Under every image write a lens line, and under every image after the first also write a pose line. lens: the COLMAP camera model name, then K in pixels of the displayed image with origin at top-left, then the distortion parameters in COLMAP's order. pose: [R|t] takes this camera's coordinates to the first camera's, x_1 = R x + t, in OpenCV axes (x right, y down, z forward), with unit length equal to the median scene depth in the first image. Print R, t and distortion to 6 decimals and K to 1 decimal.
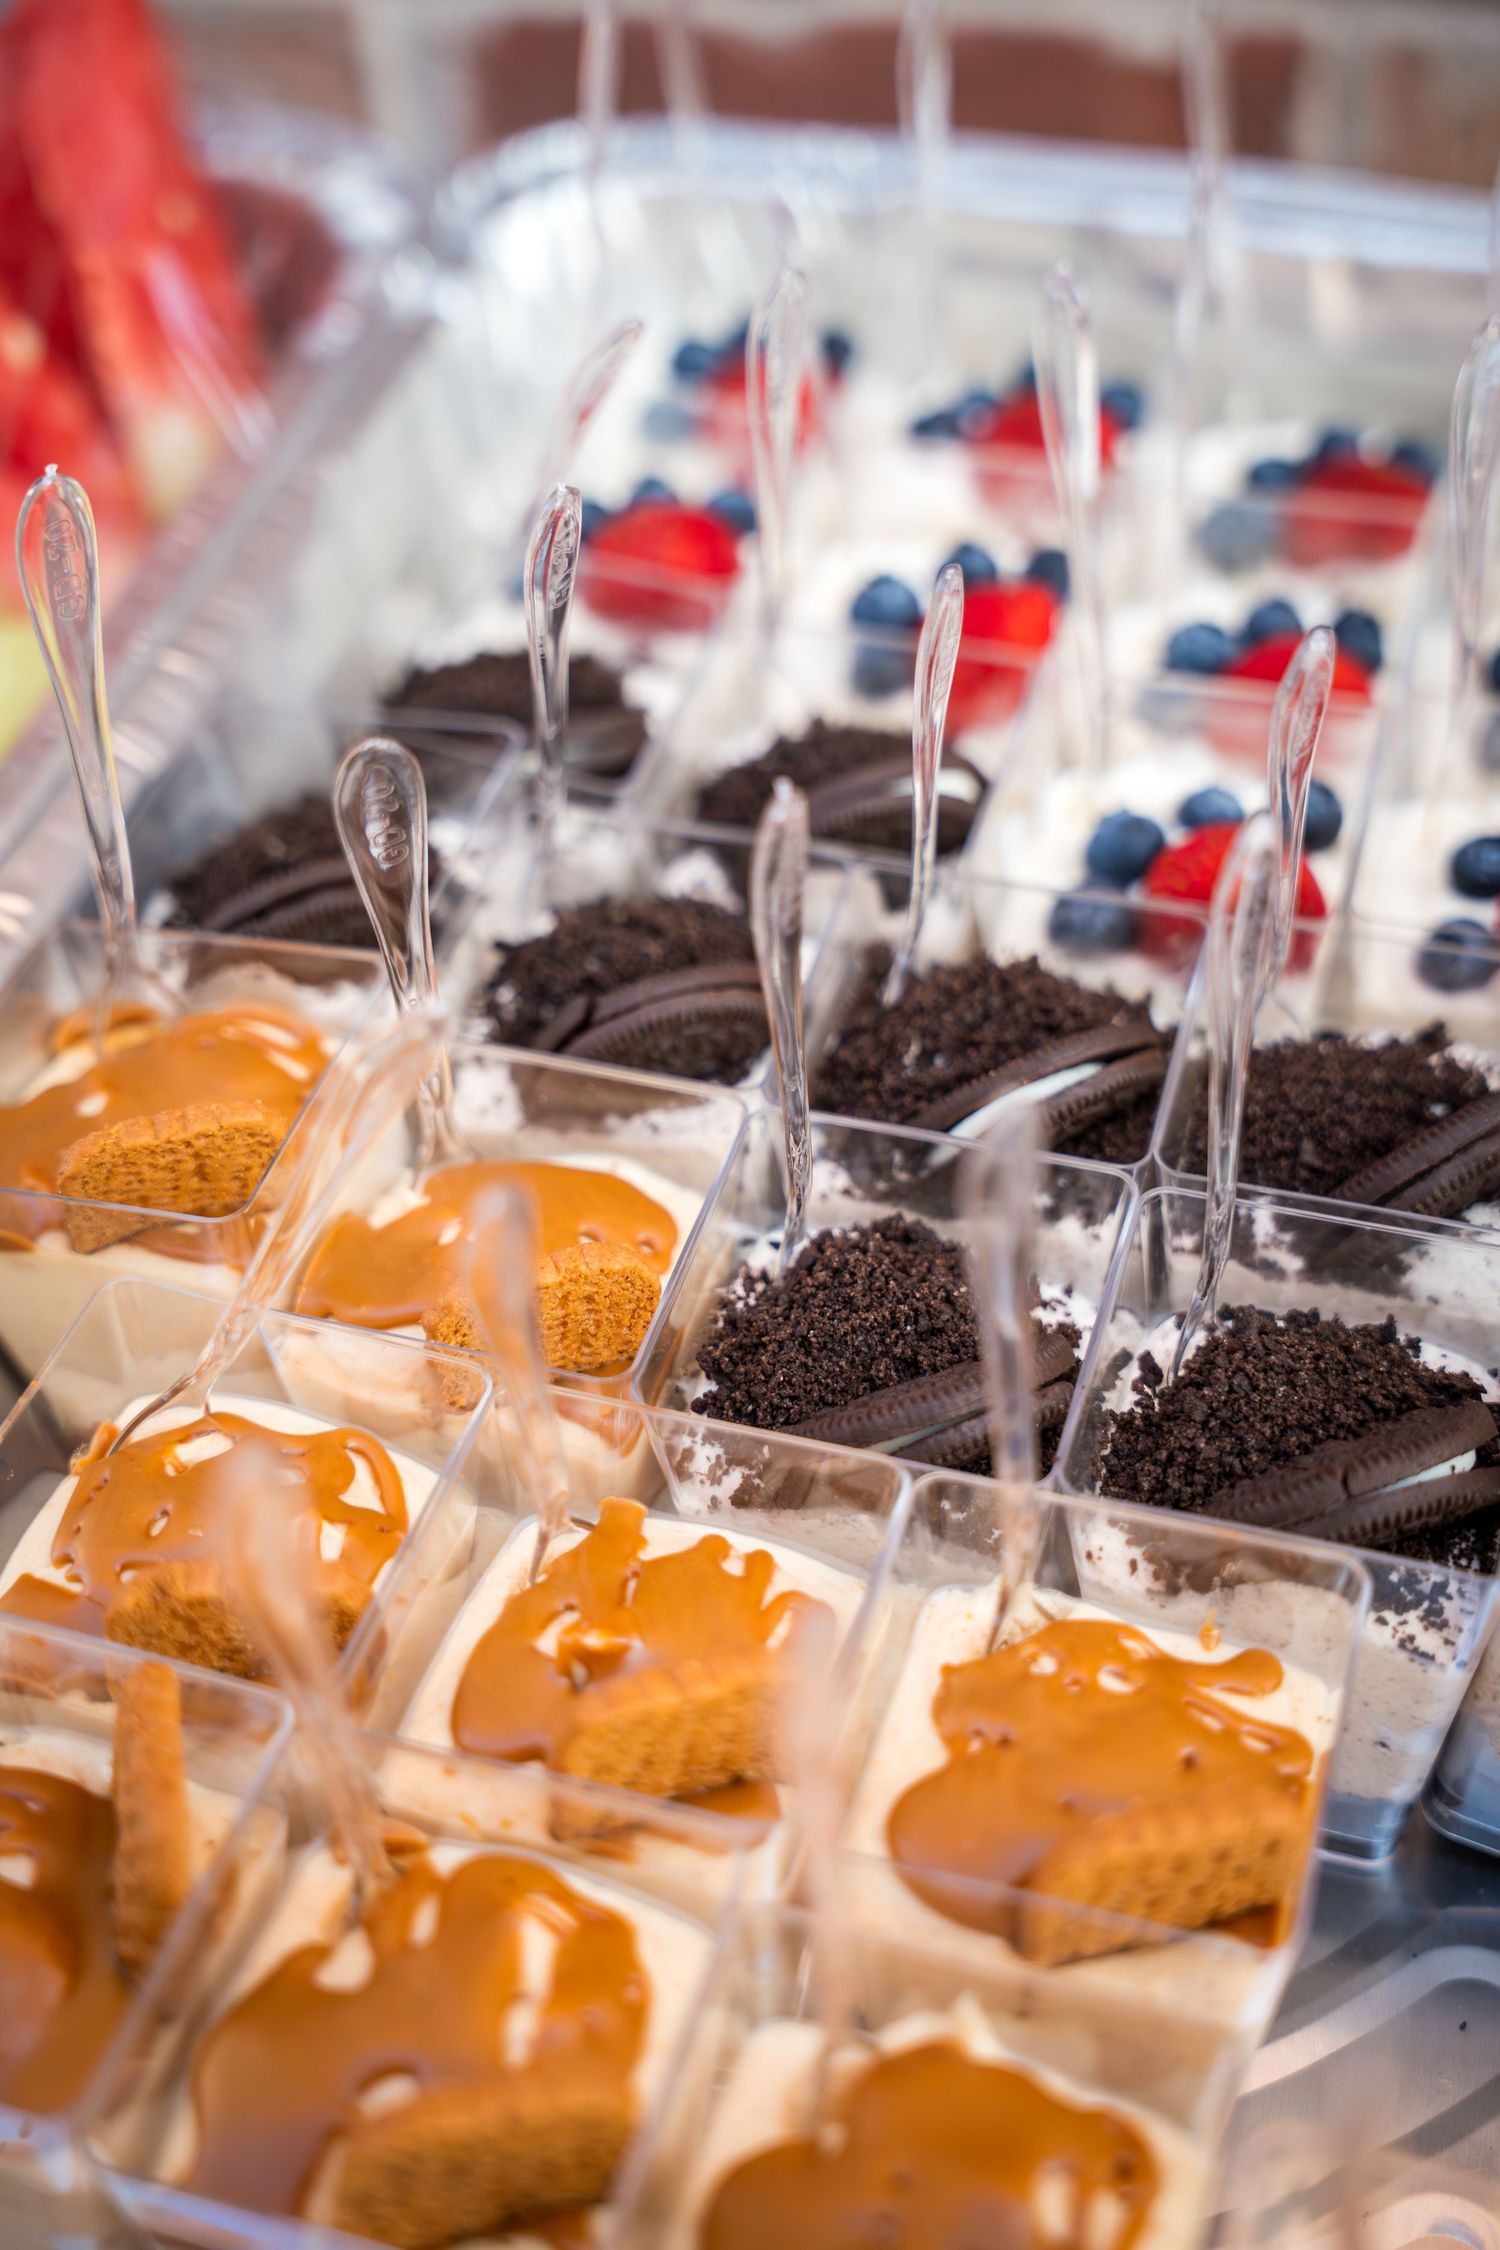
lens RADIAL K [[3049.0, 0, 742.2], [0, 3049.0, 1189.4], [0, 0, 1]] dist [0.121856, 0.025753]
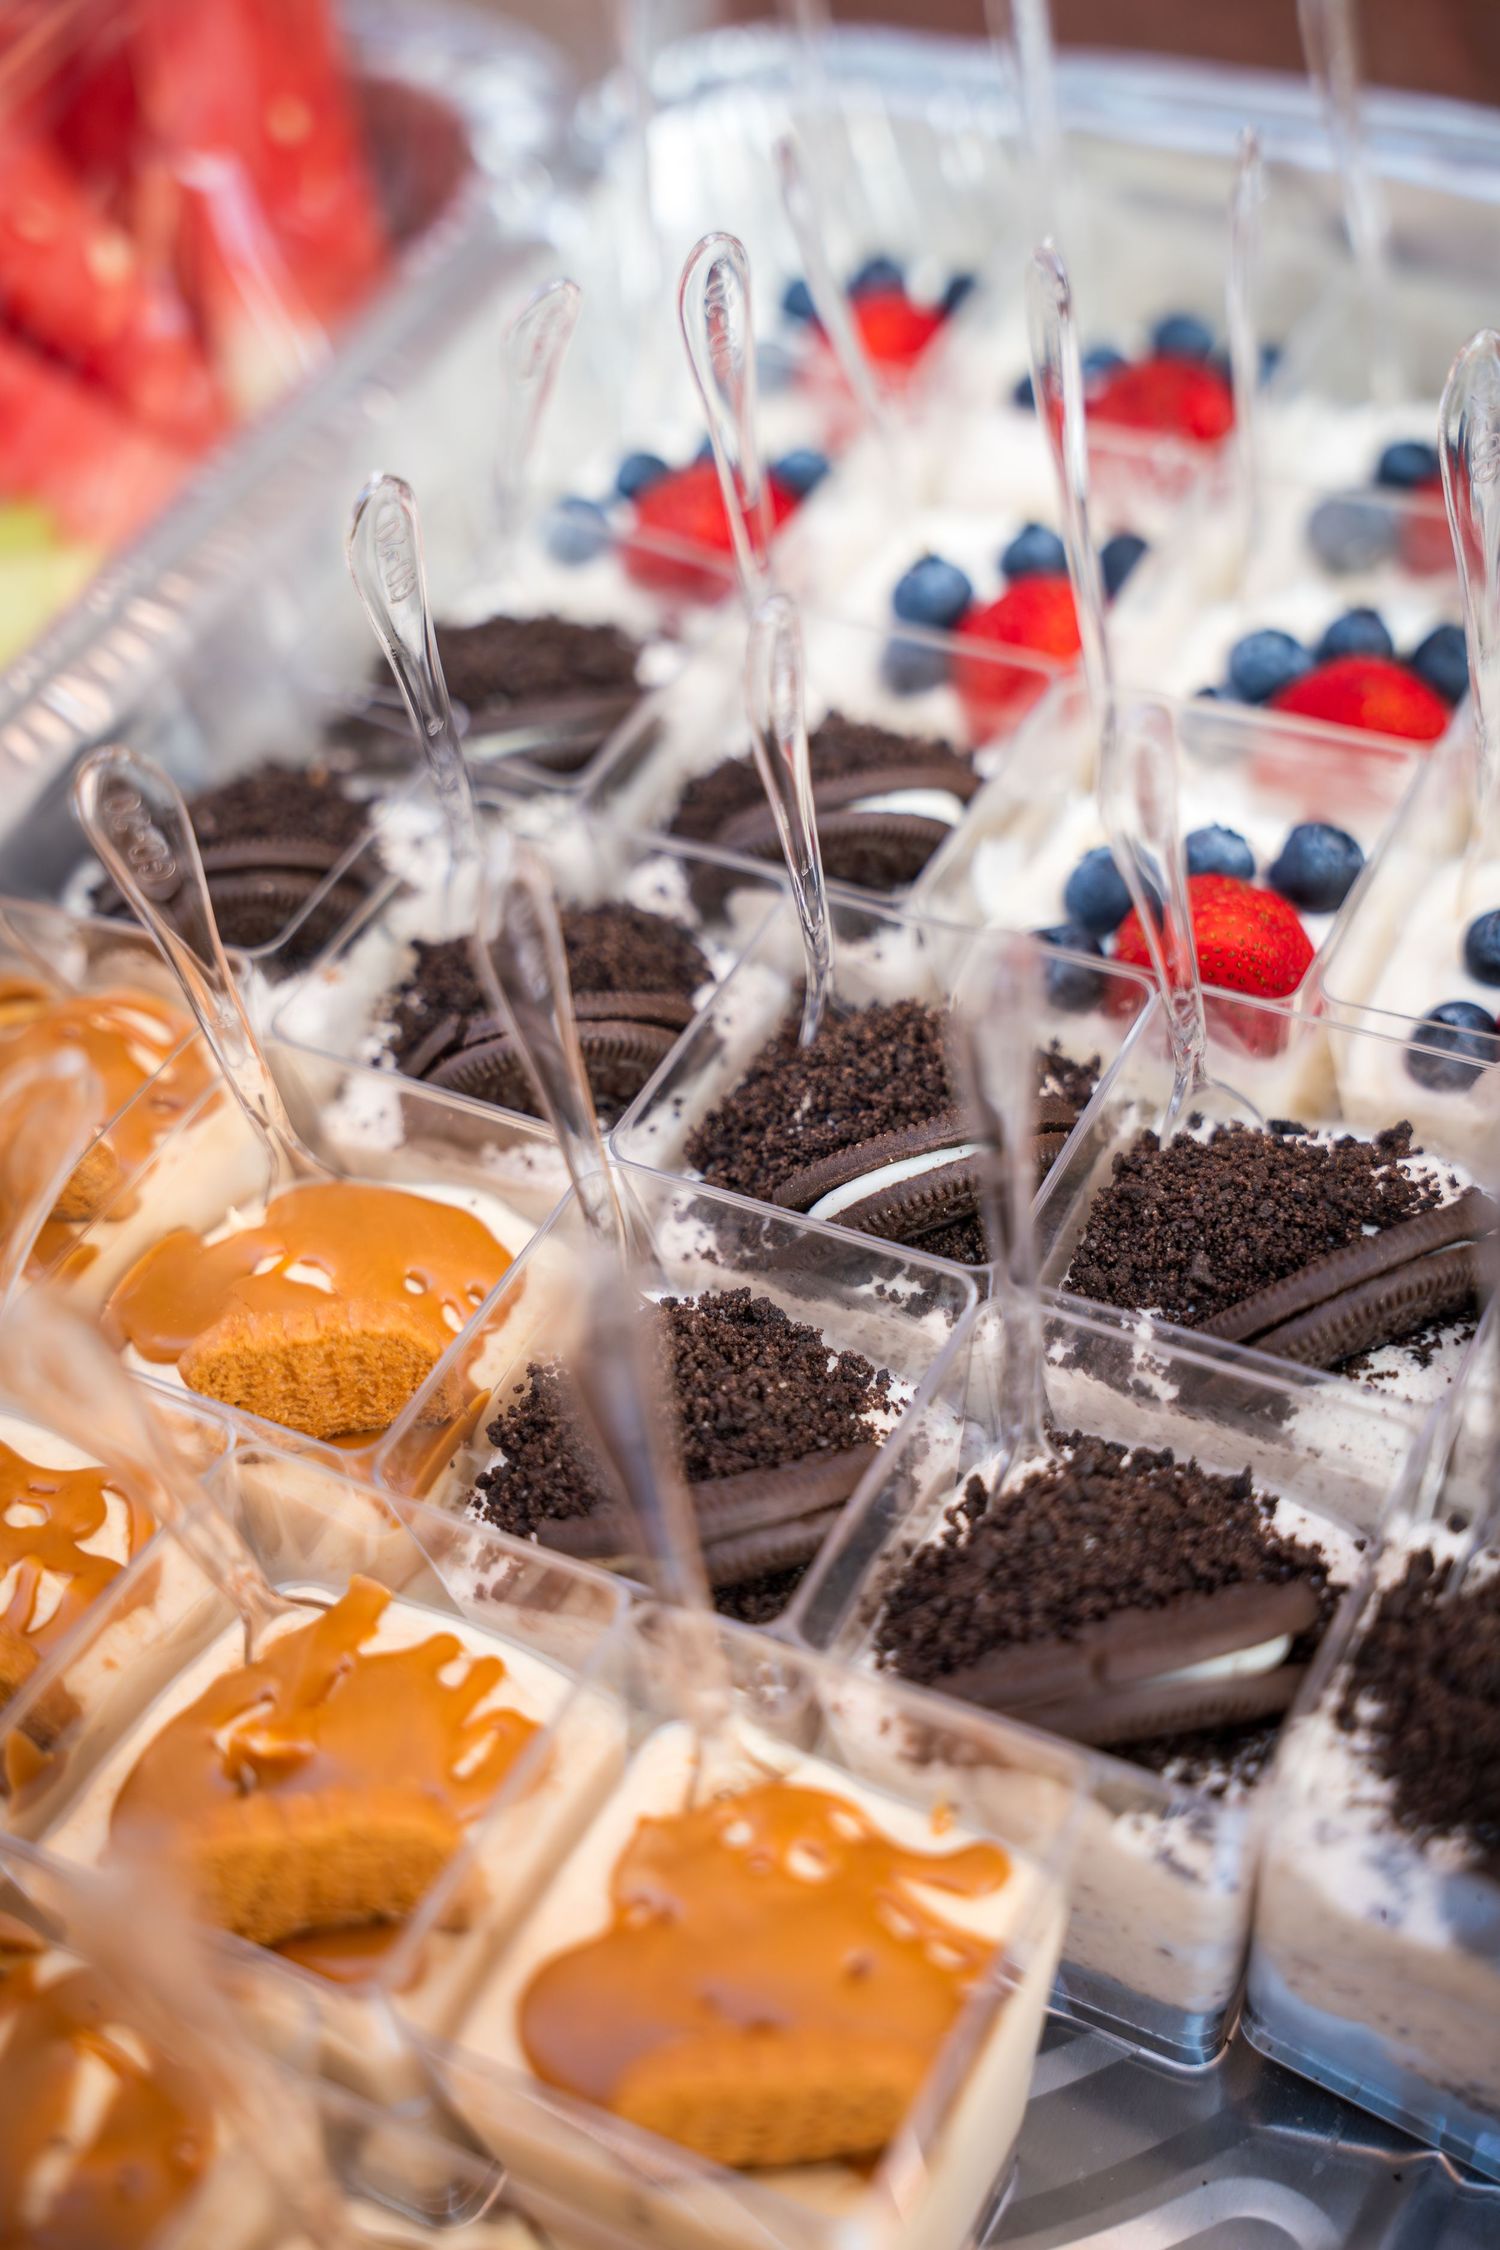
lens RADIAL K [[3049.0, 0, 742.2], [0, 3049.0, 1189.4], [0, 0, 1]] dist [0.121856, 0.025753]
pose [[0.978450, 0.094514, -0.183582, 0.219662], [-0.085851, 0.994811, 0.054596, -0.072884], [0.187790, -0.037659, 0.981487, 0.108538]]
